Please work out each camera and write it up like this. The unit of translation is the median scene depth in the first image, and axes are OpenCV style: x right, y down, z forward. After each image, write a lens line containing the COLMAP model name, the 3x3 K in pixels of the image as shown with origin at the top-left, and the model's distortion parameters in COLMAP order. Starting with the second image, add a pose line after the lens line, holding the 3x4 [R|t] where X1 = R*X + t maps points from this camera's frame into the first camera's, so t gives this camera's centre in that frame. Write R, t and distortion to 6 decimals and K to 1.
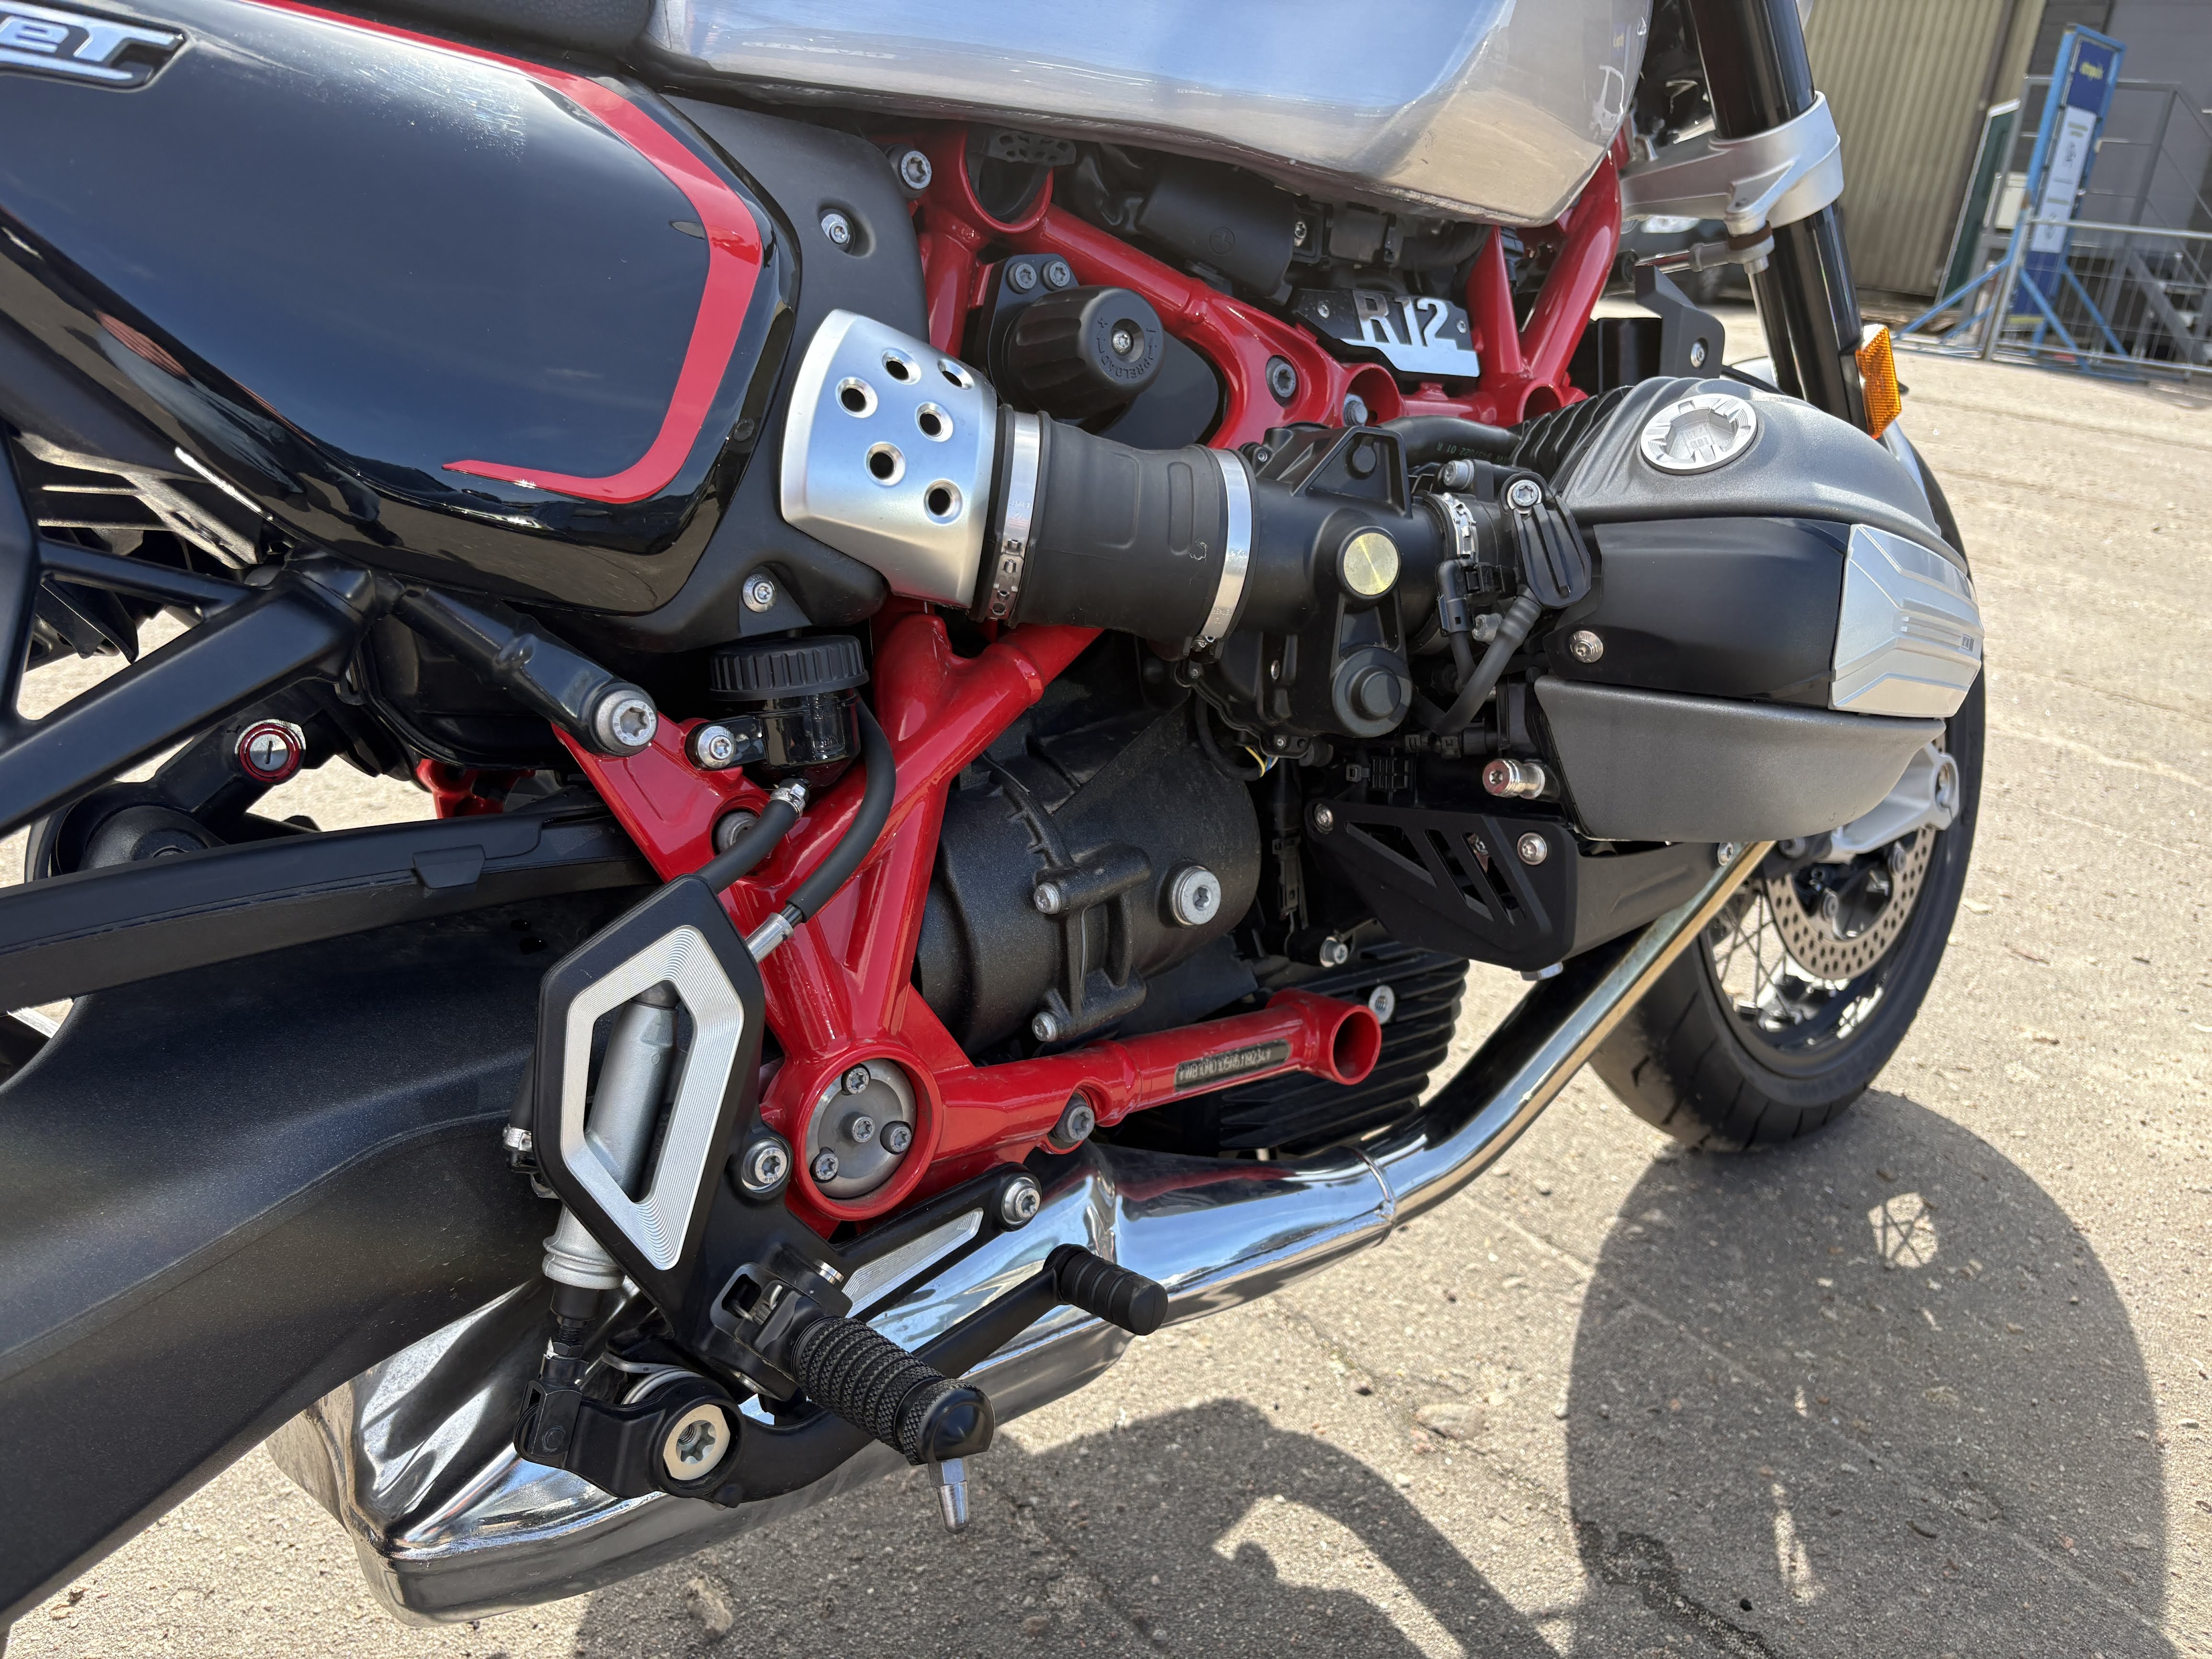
lens RADIAL K [[1682.4, 0, 1112.2], [0, 1682.4, 832.8], [0, 0, 1]] dist [0.024626, -0.039012]
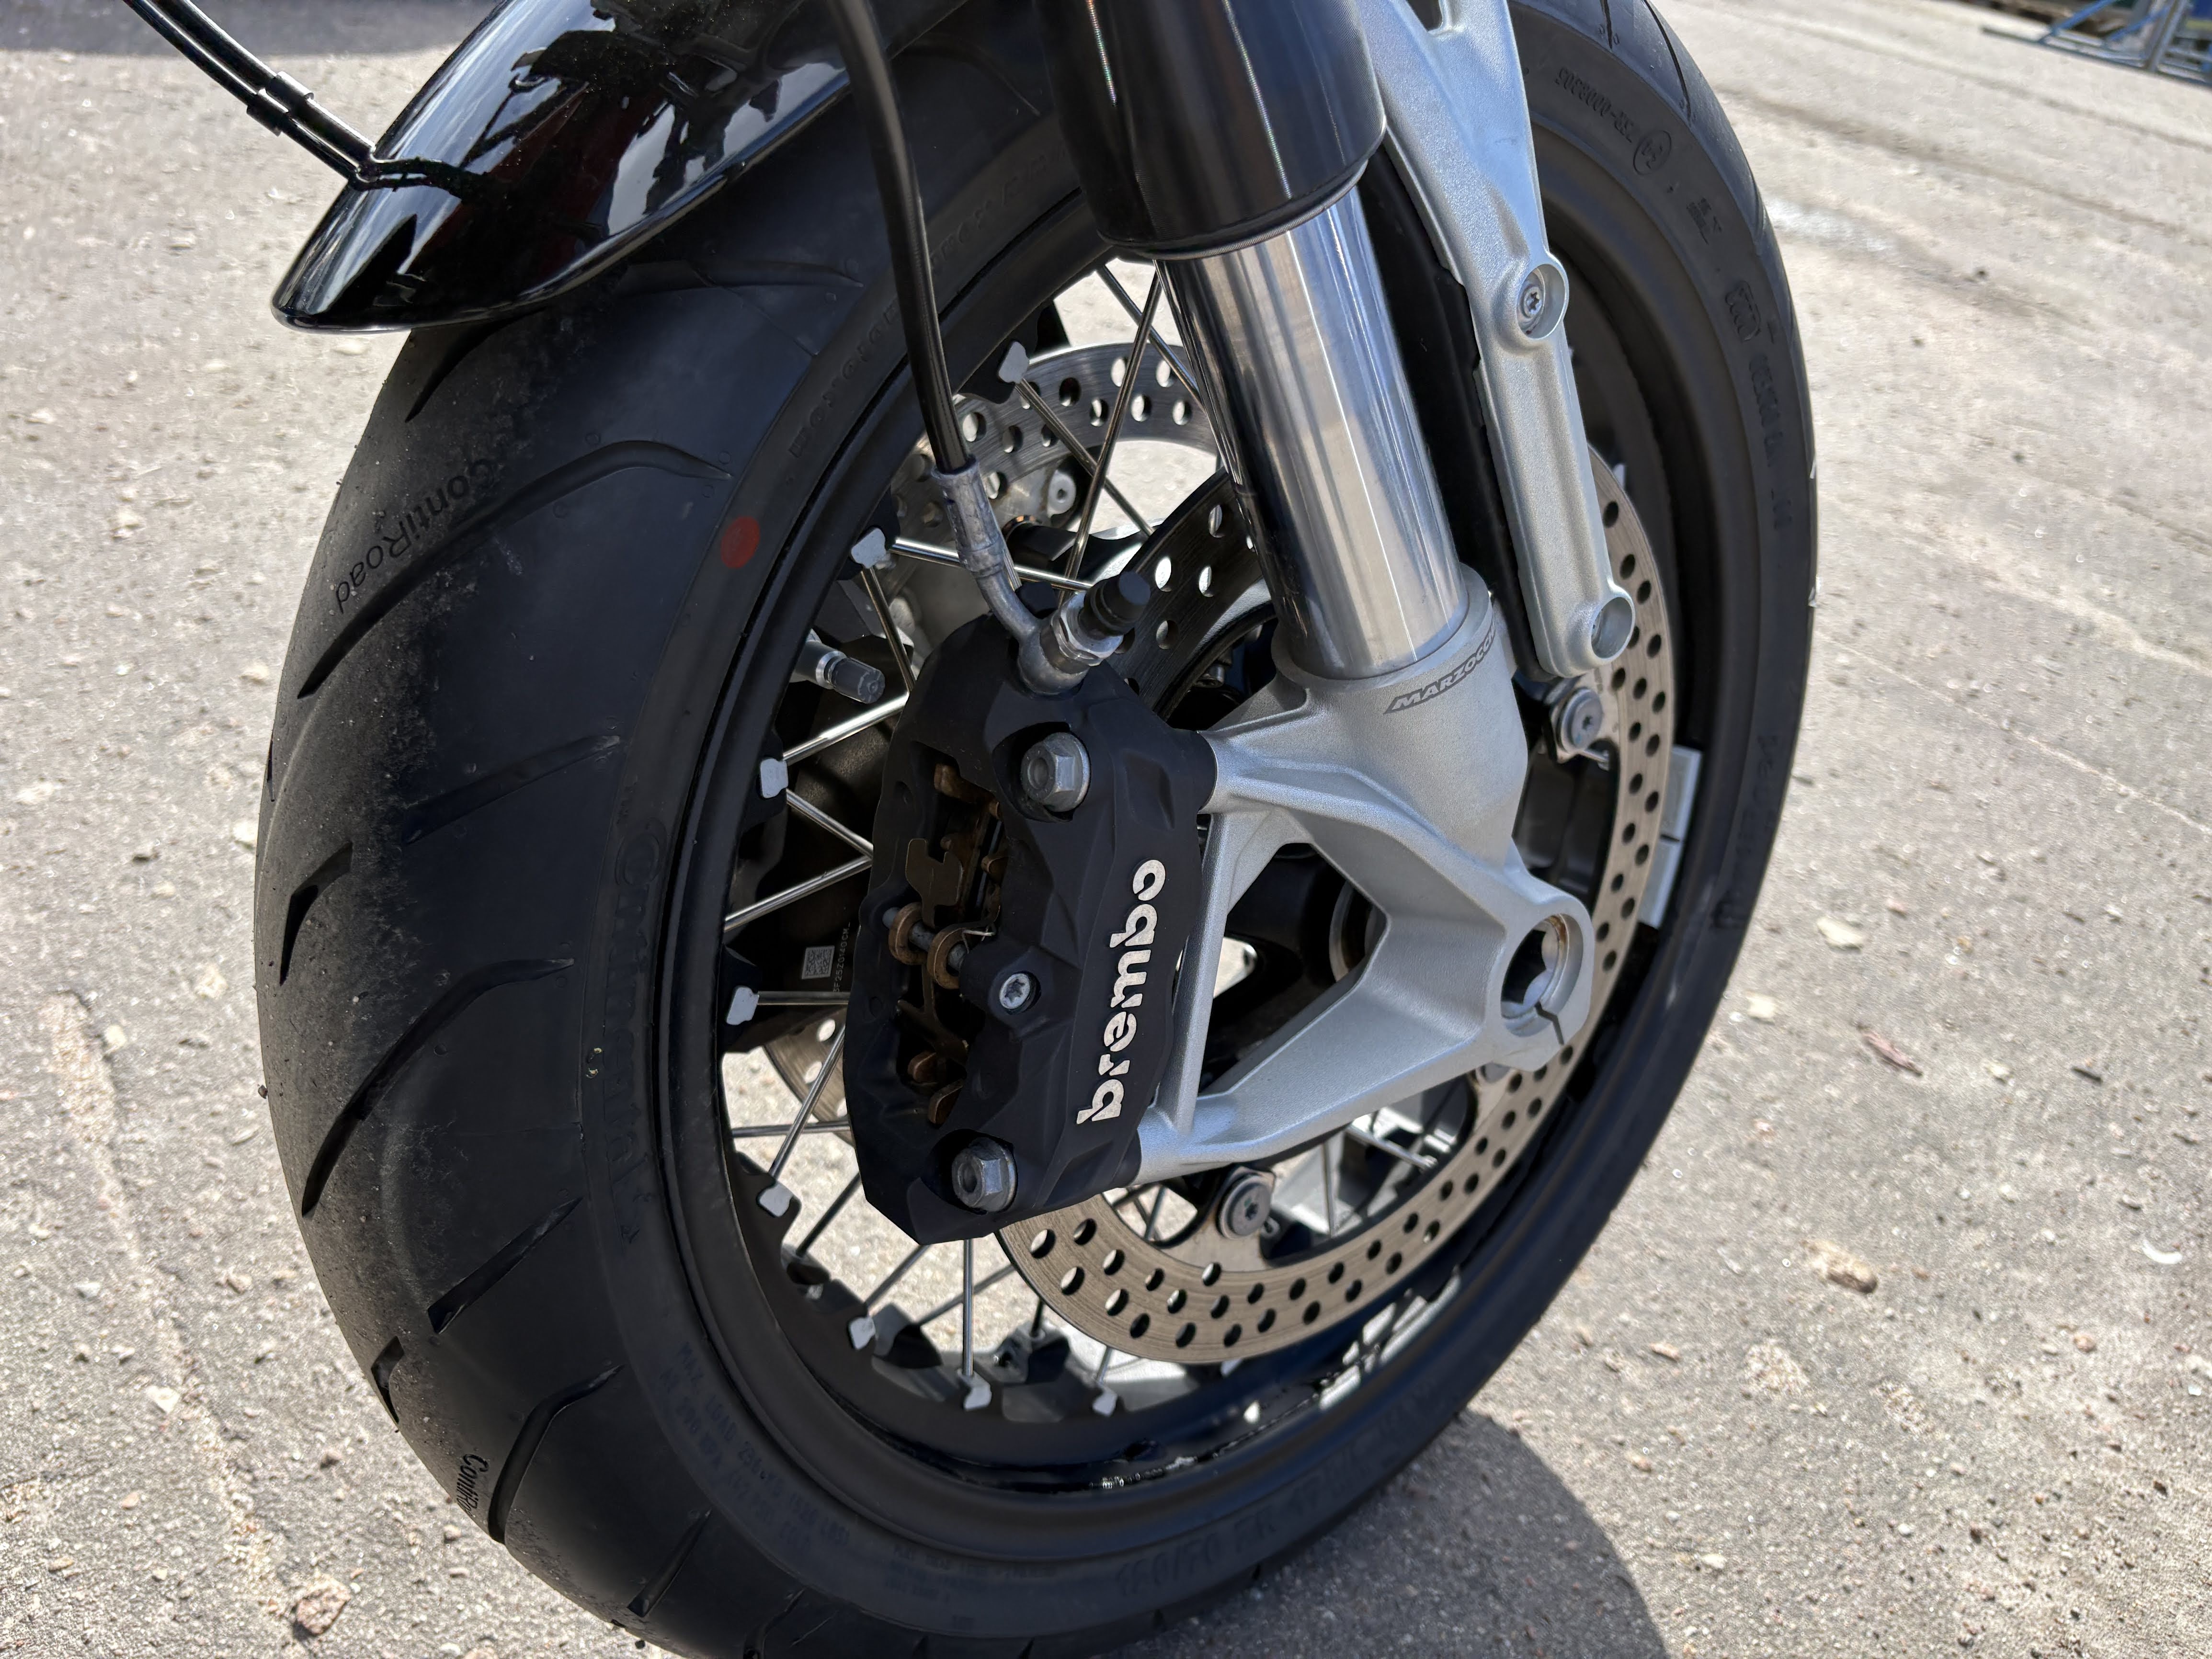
lens RADIAL K [[1682.4, 0, 1129.8], [0, 1682.4, 834.7], [0, 0, 1]] dist [0.024626, -0.039012]
pose [[0.995507, 0.094153, -0.010011, 0.320827], [-0.090584, 0.977835, 0.188765, -0.098986], [0.027563, -0.187011, 0.981971, 0.499940]]
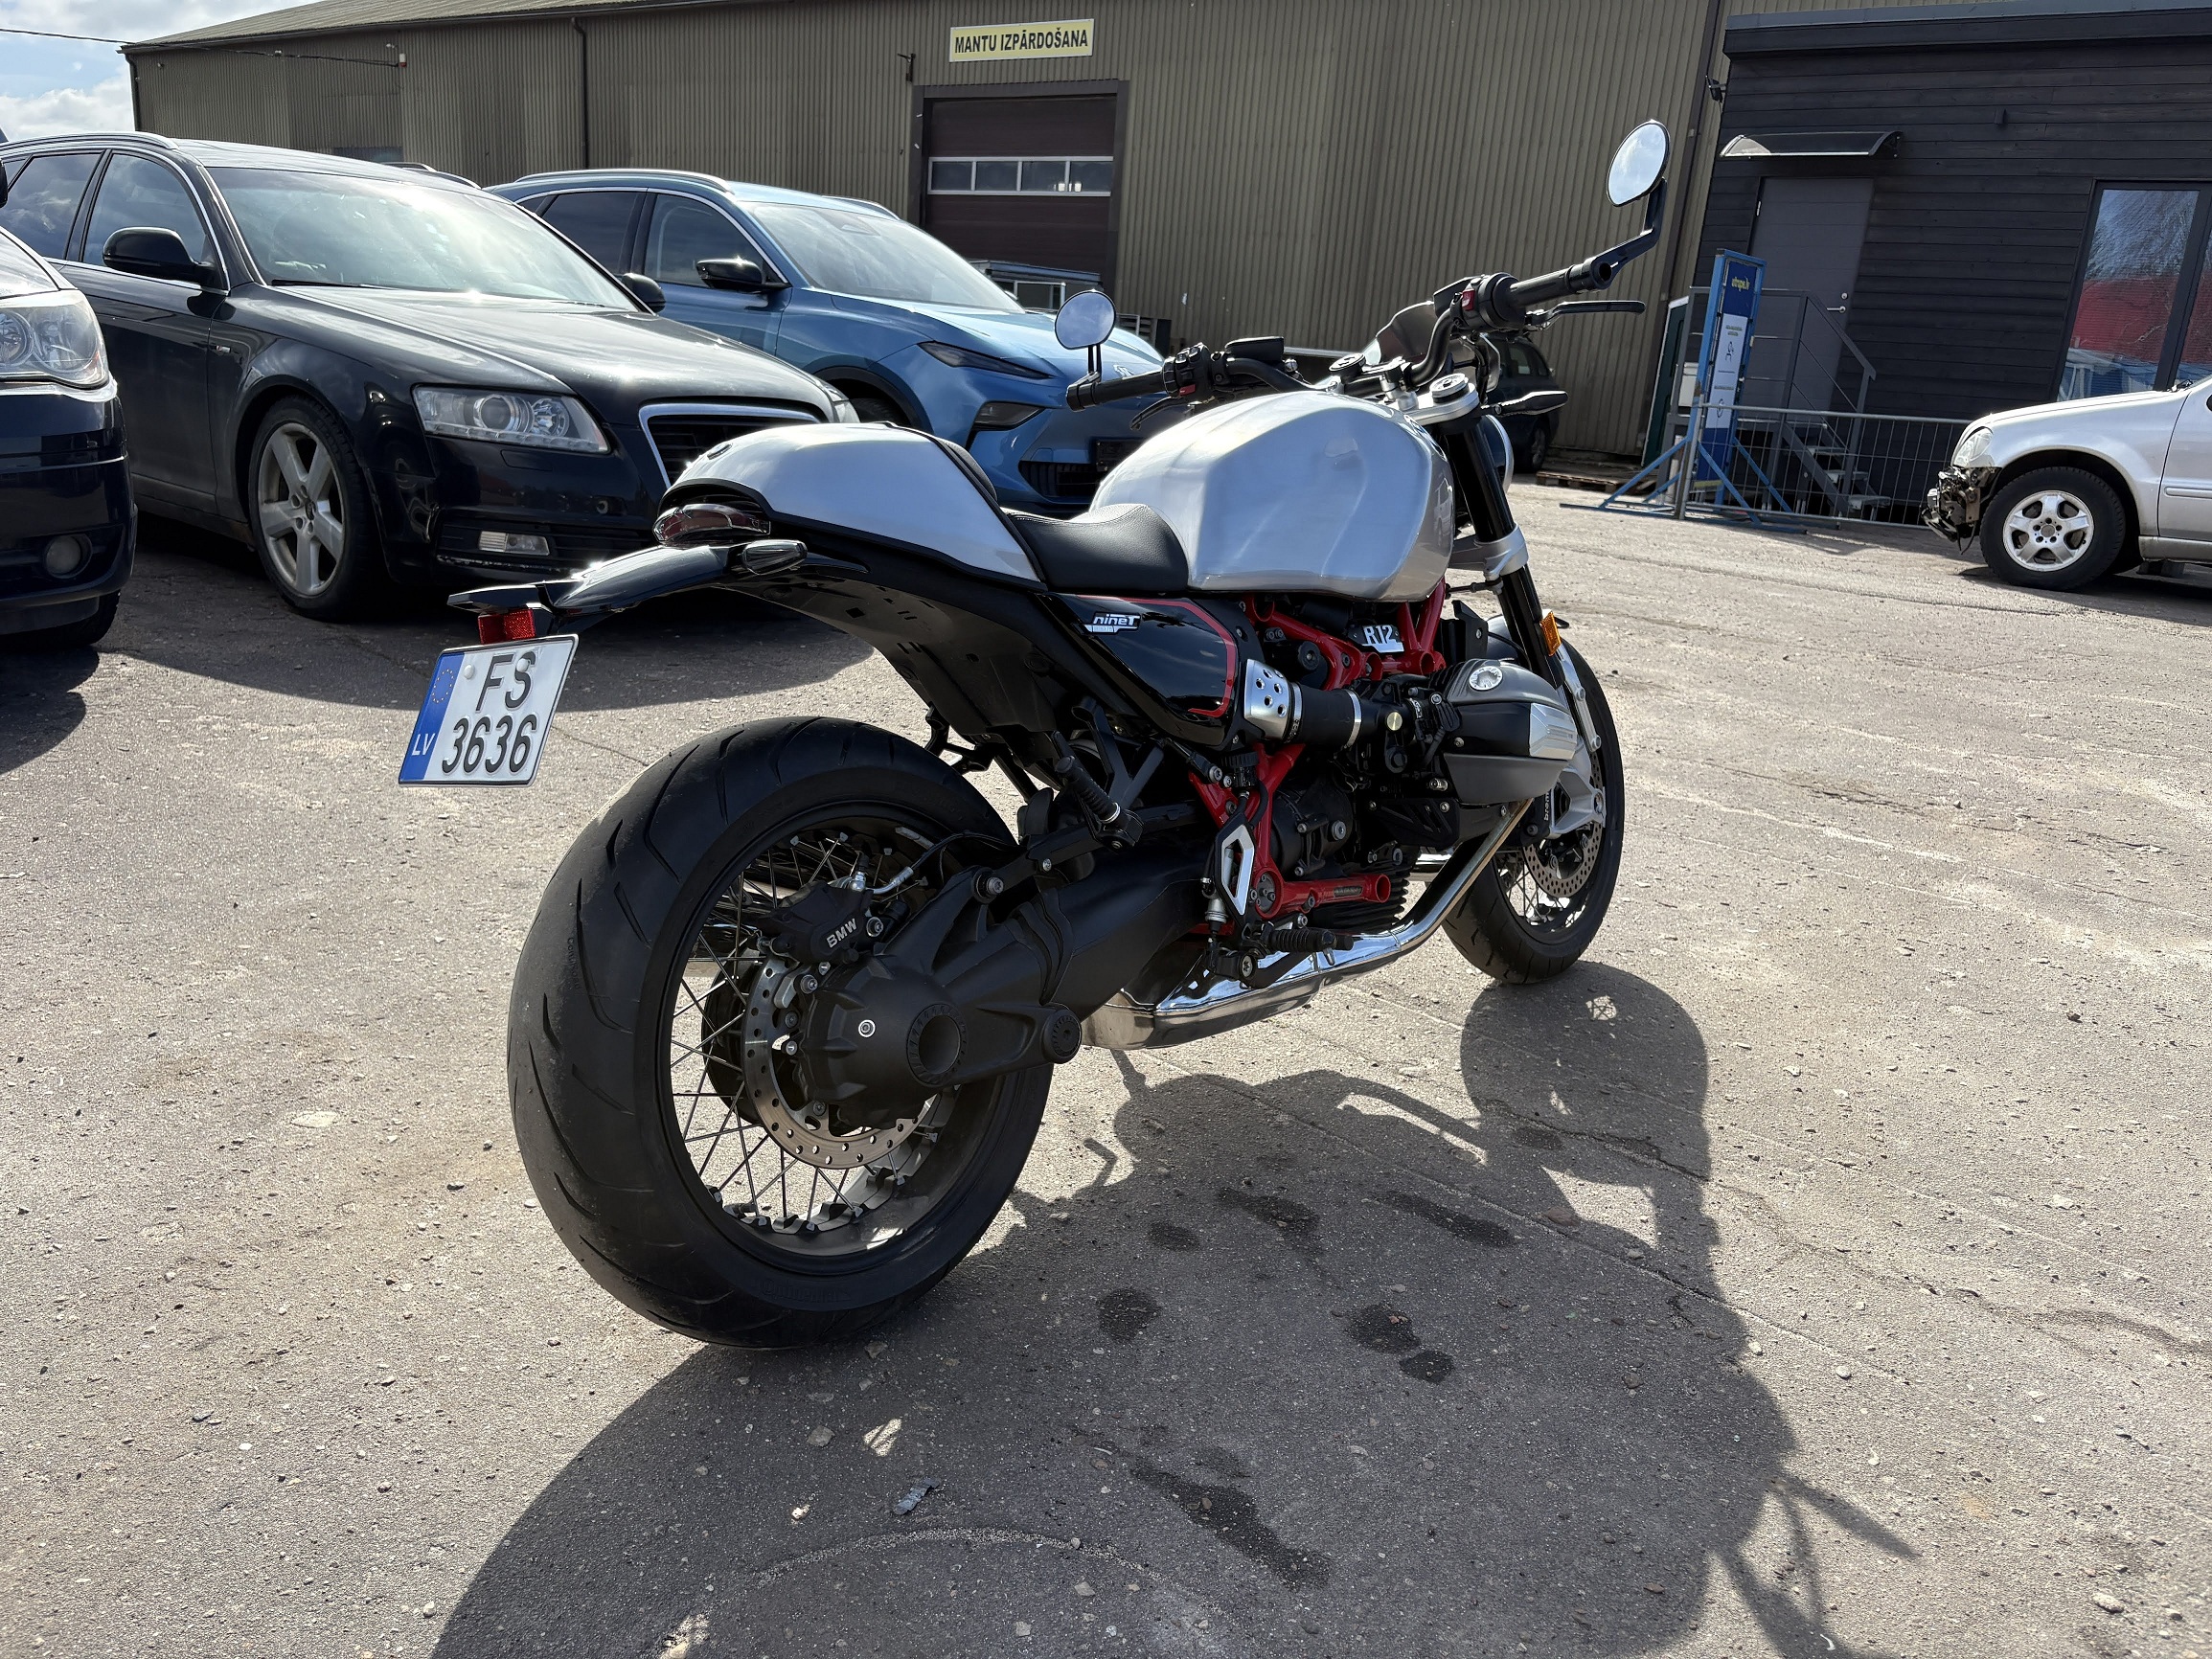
lens RADIAL K [[1682.4, 0, 1094.4], [0, 1682.4, 836.2], [0, 0, 1]] dist [0.024626, -0.039012]
pose [[0.991892, -0.058287, 0.112930, -0.340317], [0.067686, 0.994391, -0.081268, 0.123019], [-0.107559, 0.088253, 0.990274, -0.915647]]
